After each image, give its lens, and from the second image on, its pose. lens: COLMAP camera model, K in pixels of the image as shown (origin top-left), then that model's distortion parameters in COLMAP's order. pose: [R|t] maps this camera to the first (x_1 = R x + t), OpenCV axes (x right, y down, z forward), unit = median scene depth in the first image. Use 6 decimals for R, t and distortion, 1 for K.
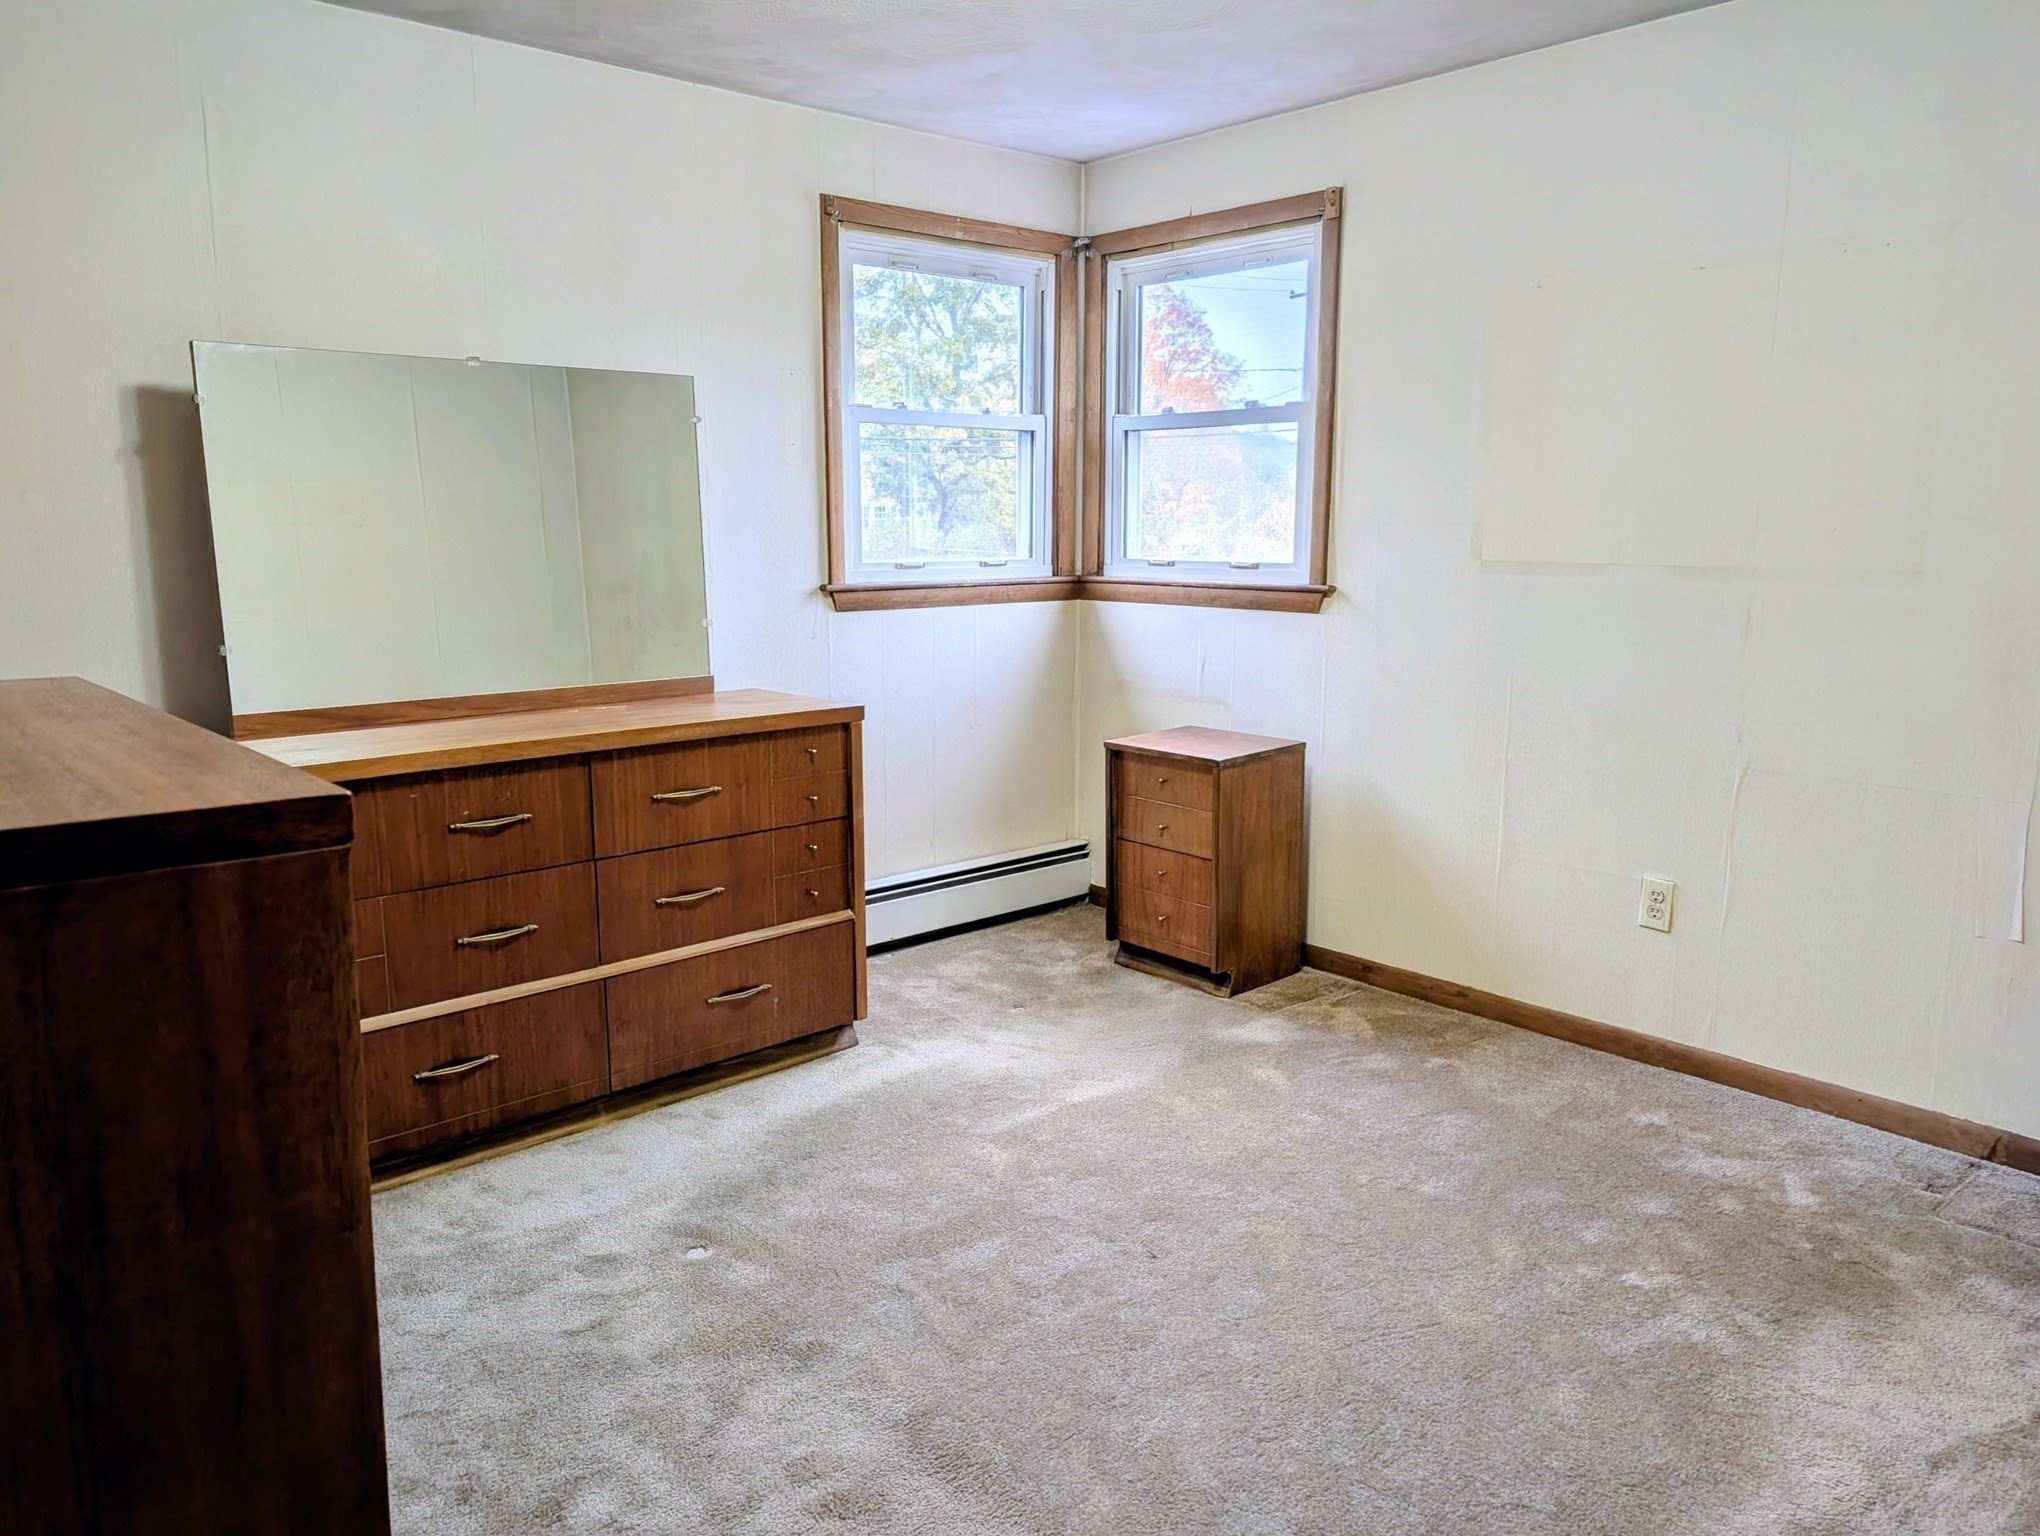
lens RADIAL K [[1461.3, 0, 1018.6], [0, 1461.3, 767.6], [0, 0, 1]] dist [0.014635, -0.001202]
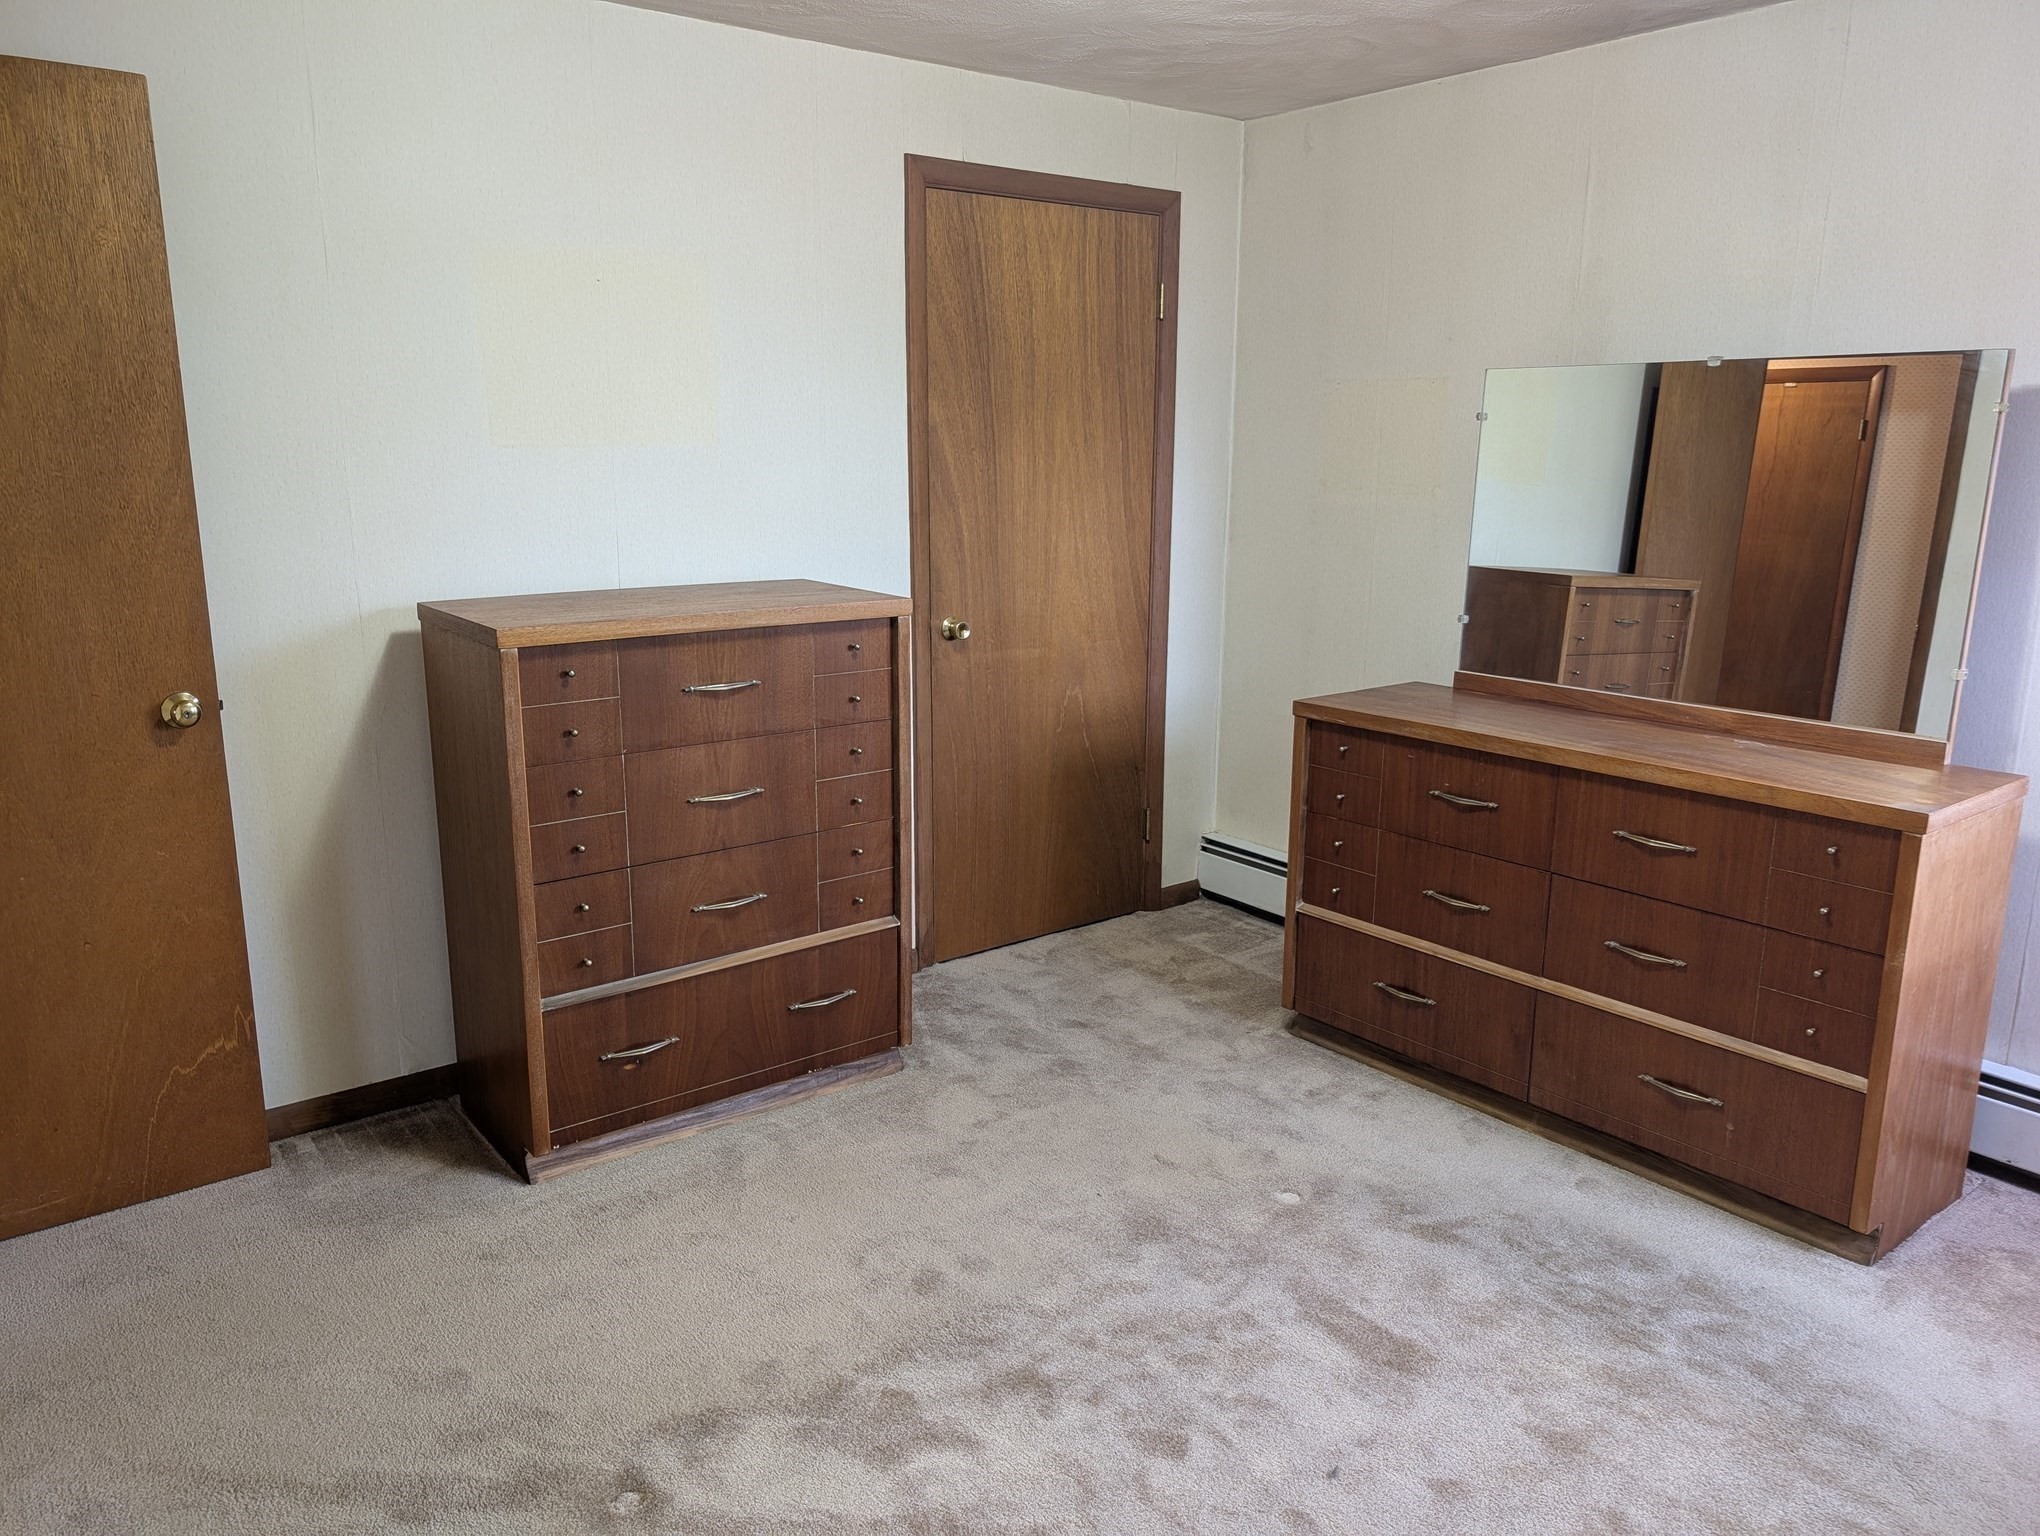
lens RADIAL K [[1461.3, 0, 1016.0], [0, 1461.3, 769.6], [0, 0, 1]] dist [0.014635, -0.001202]
pose [[-0.075140, 0.221226, -0.972324, 0.682657], [-0.172770, 0.957445, 0.231192, -0.169211], [0.982092, 0.185360, -0.033721, 0.660754]]
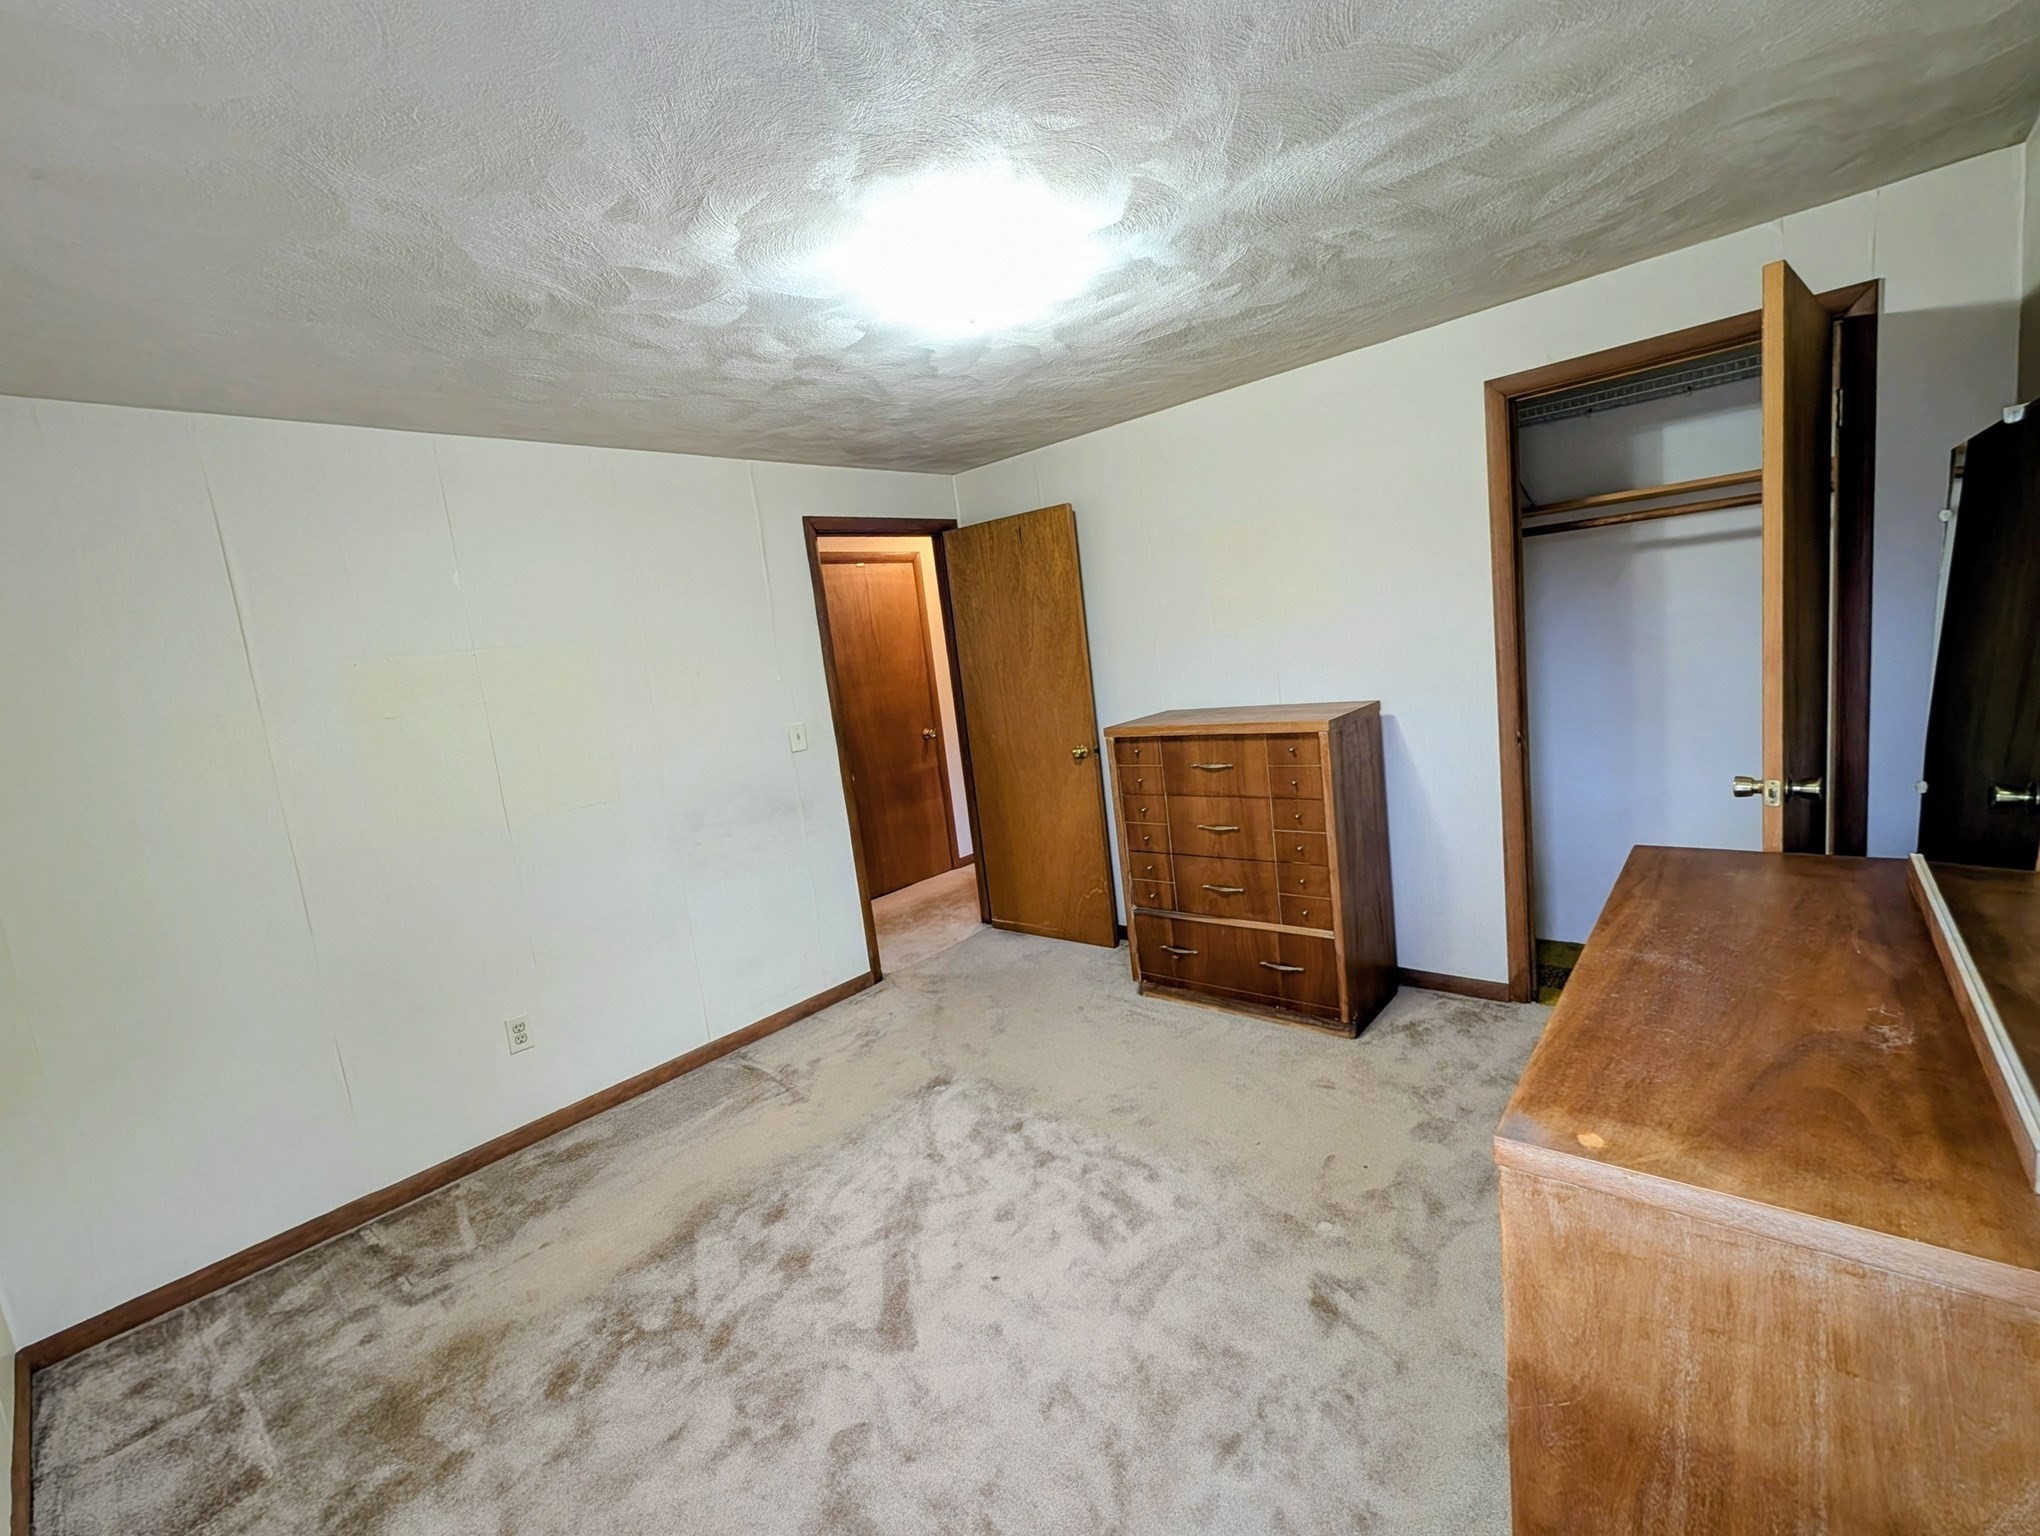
lens RADIAL K [[862.5, 0, 1009.4], [0, 862.5, 774.0], [0, 0, 1]] dist [-0.000254, 0.000394]
pose [[-0.985383, 0.135460, -0.103301, 0.057544], [0.096964, 0.944562, 0.313689, -0.302673], [0.140066, 0.299087, -0.943890, 1.386036]]
